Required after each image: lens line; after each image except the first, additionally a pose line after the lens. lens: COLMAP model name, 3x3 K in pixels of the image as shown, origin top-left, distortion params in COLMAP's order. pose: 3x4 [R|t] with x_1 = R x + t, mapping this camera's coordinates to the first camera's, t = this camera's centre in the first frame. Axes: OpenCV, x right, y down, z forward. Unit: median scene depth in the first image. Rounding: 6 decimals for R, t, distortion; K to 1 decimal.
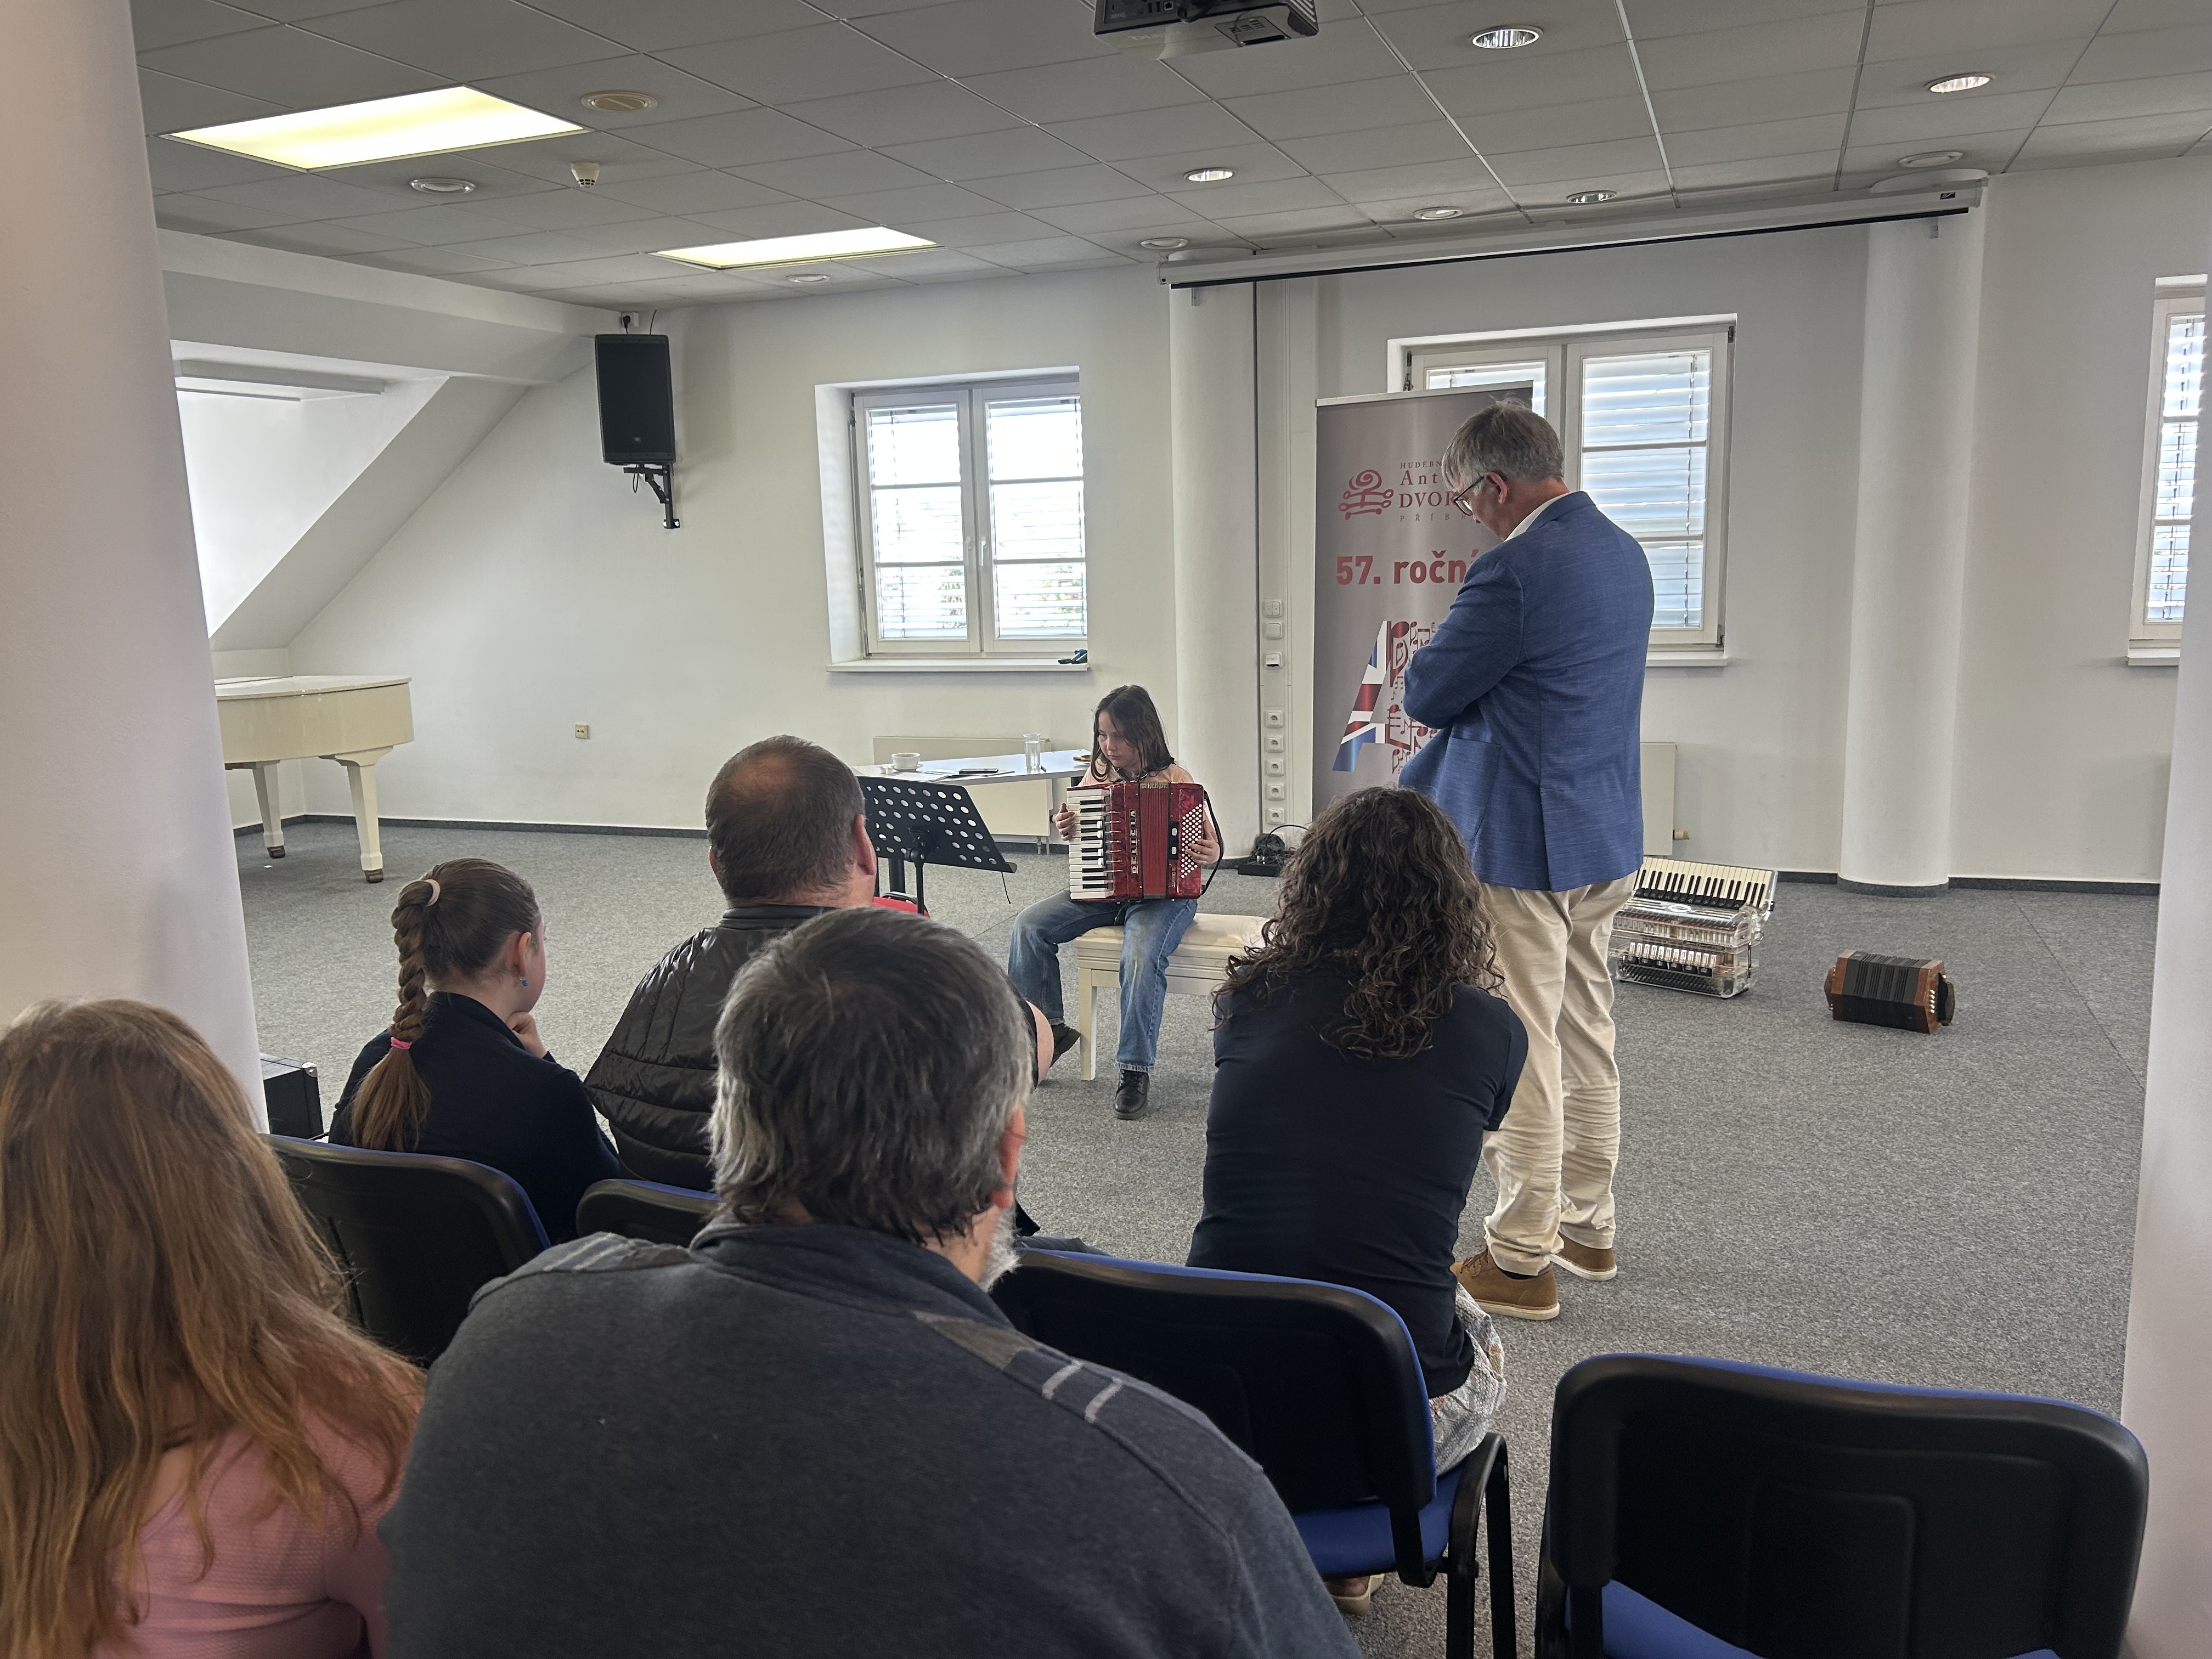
lens RADIAL K [[1643.9, 0, 1103.1], [0, 1643.9, 835.3], [0, 0, 1]] dist [0.080956, -0.093768]
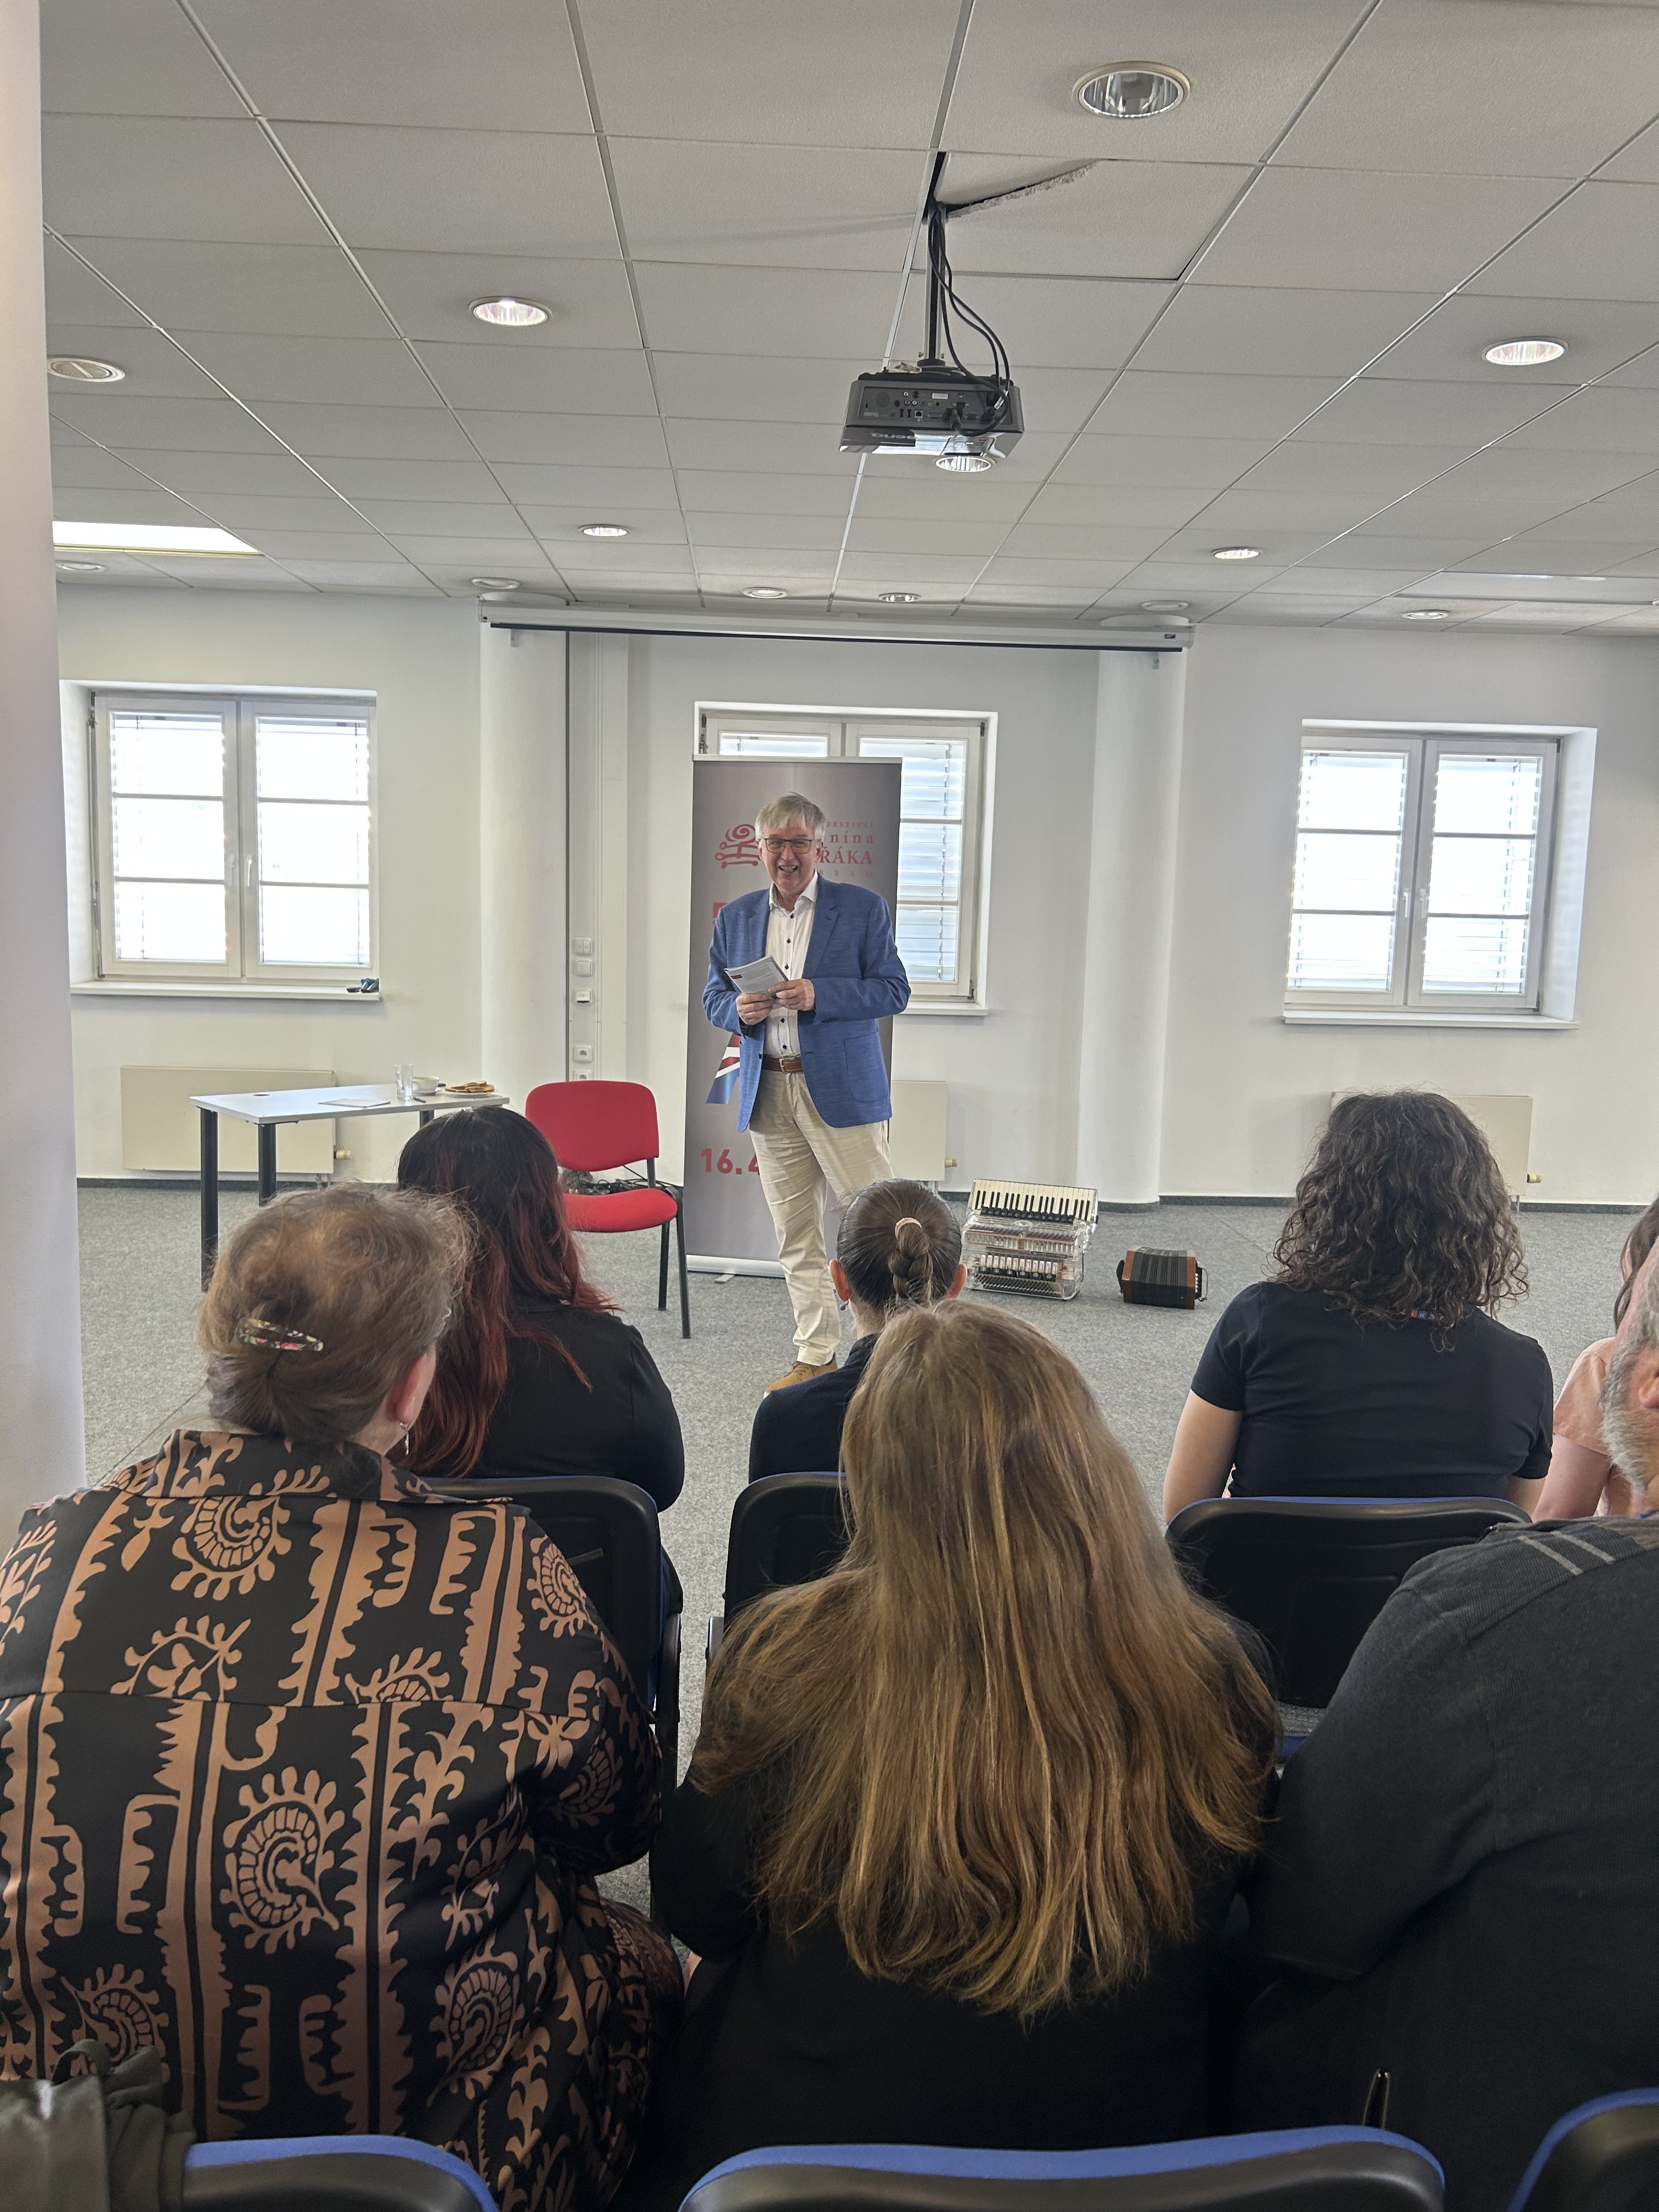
lens RADIAL K [[1639.6, 0, 824.9], [0, 1639.6, 1093.5], [0, 0, 1]] dist [0.183583, -0.456672]
pose [[0.915280, 0.006329, 0.402769, -0.180552], [0.013705, 0.998808, -0.046840, 0.004127], [-0.402586, 0.048391, 0.914102, 0.004604]]
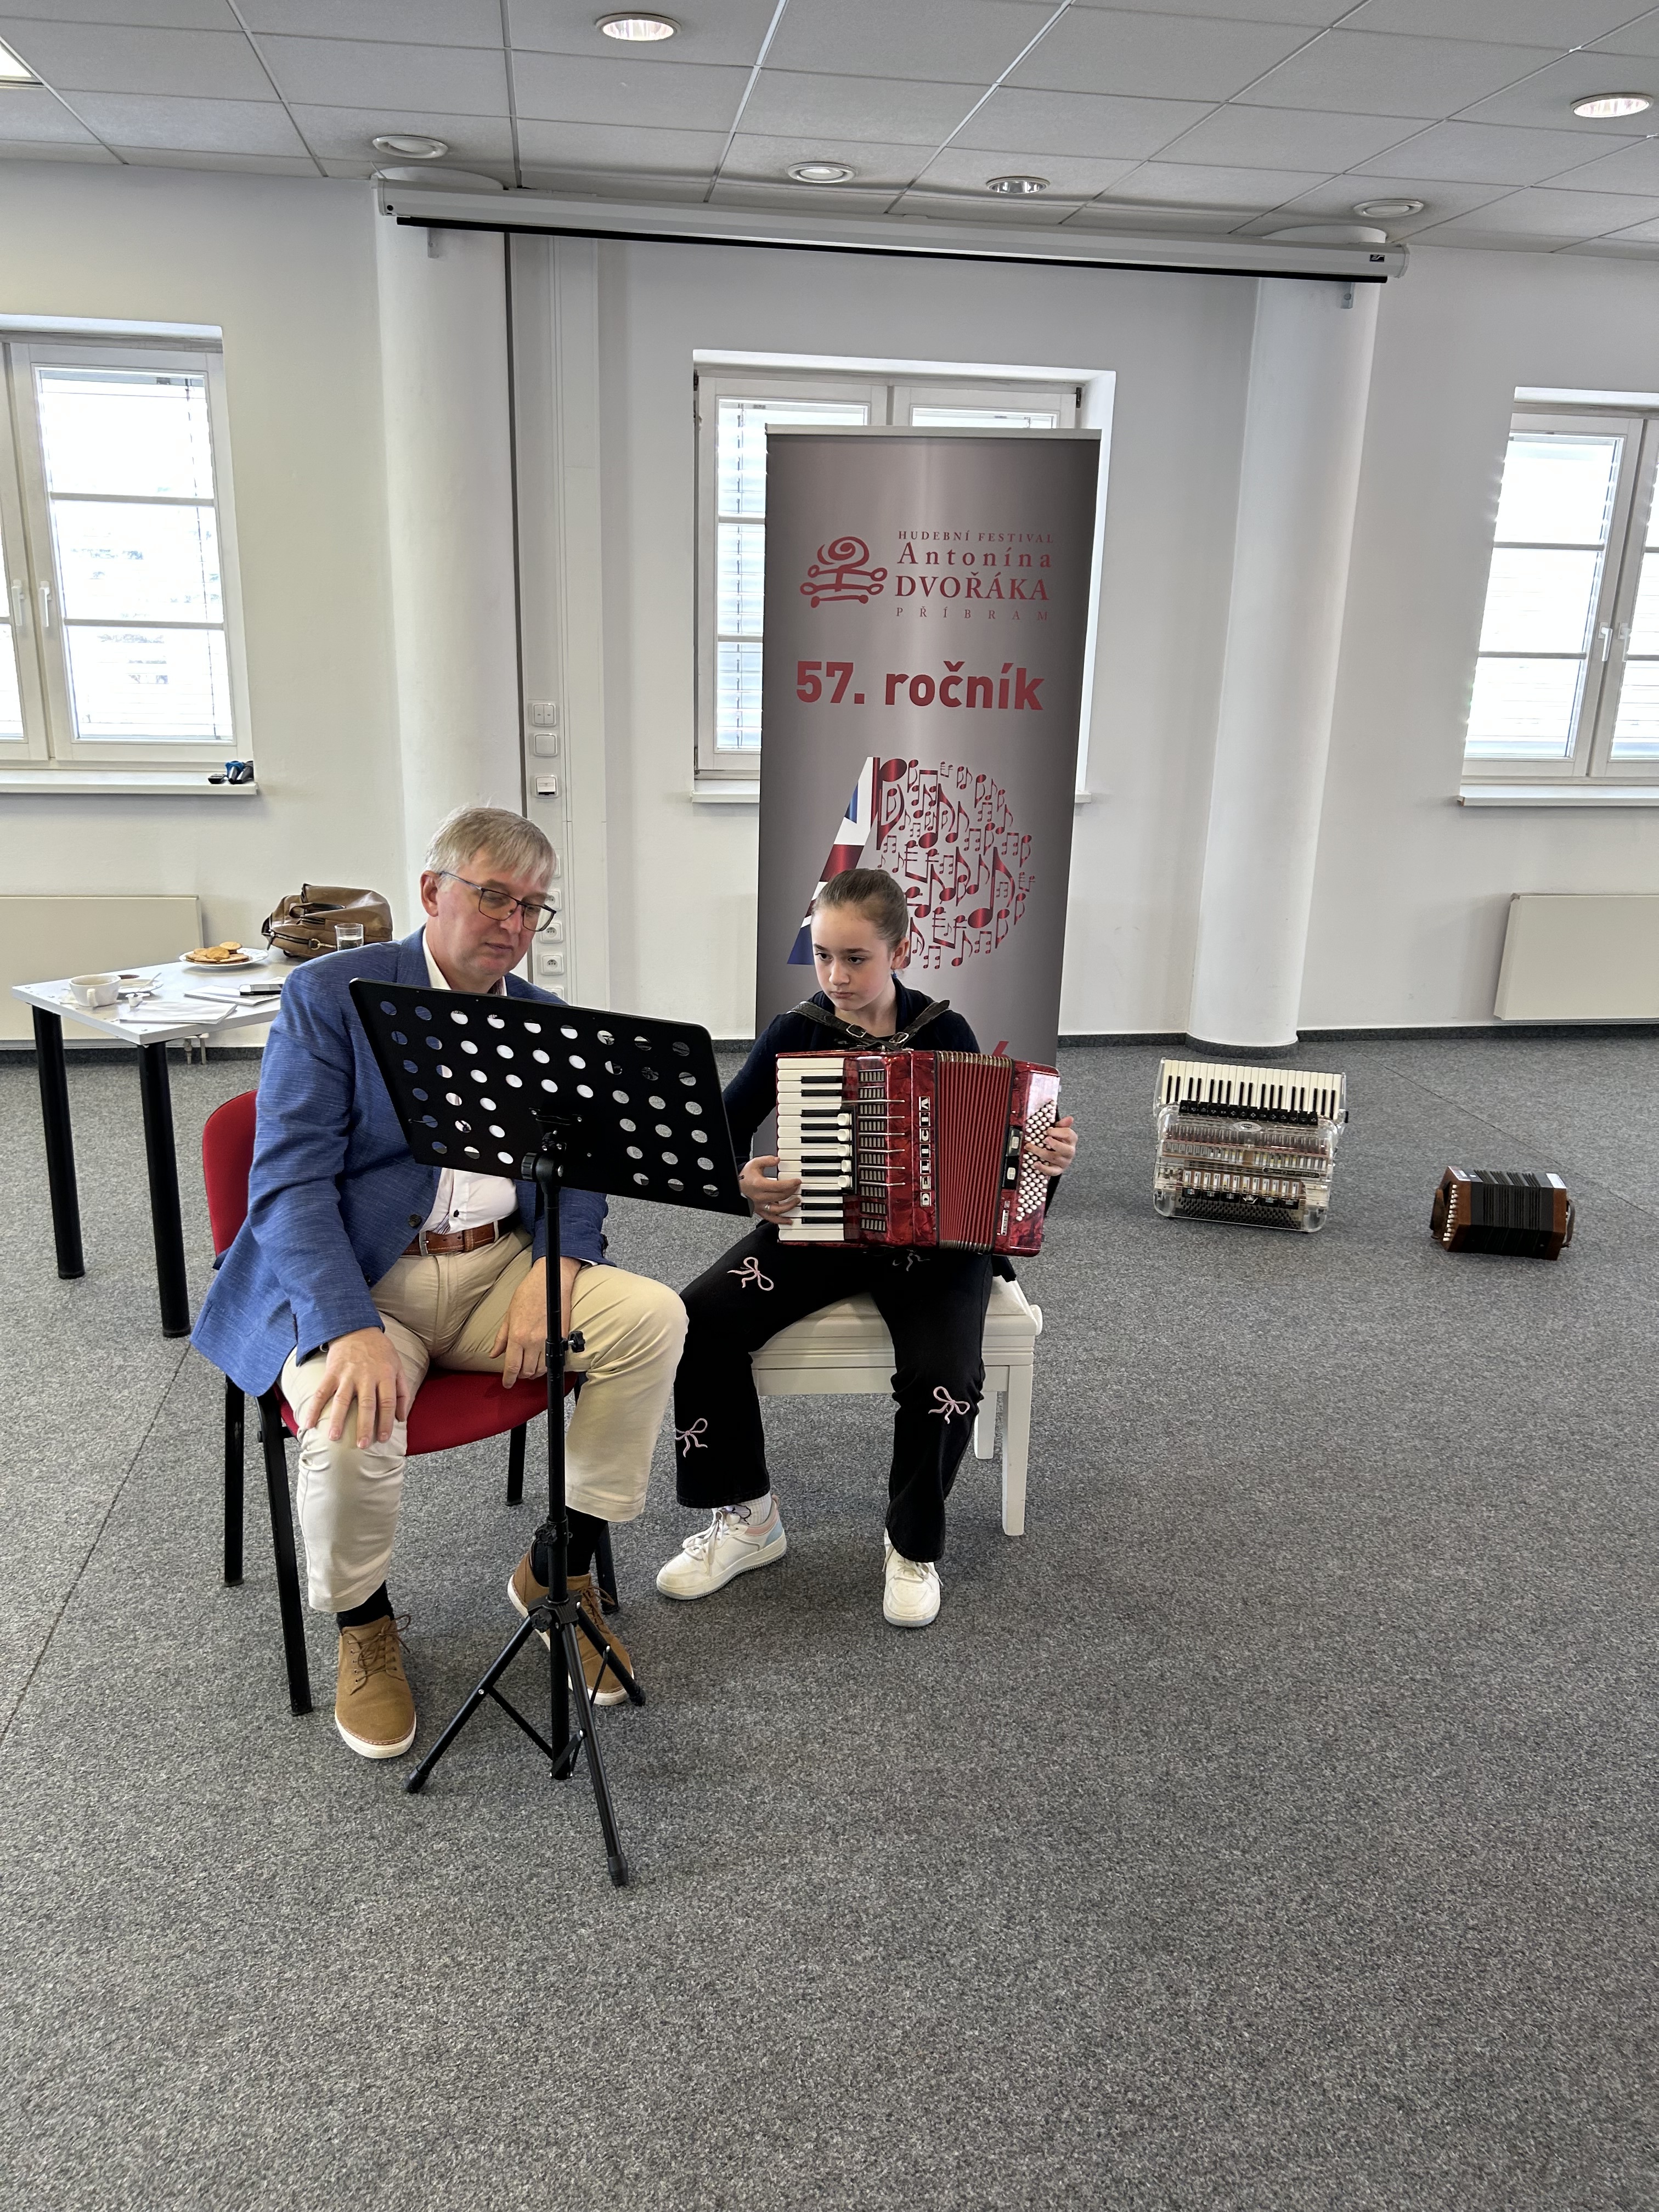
lens RADIAL K [[1634.7, 0, 805.3], [0, 1634.7, 1110.0], [0, 0, 1]] dist [0.068597, -0.084336]
pose [[0.867298, -0.095272, 0.488587, -0.177268], [0.033735, 0.990507, 0.133261, -0.059923], [-0.496644, -0.099095, 0.862279, 0.309853]]
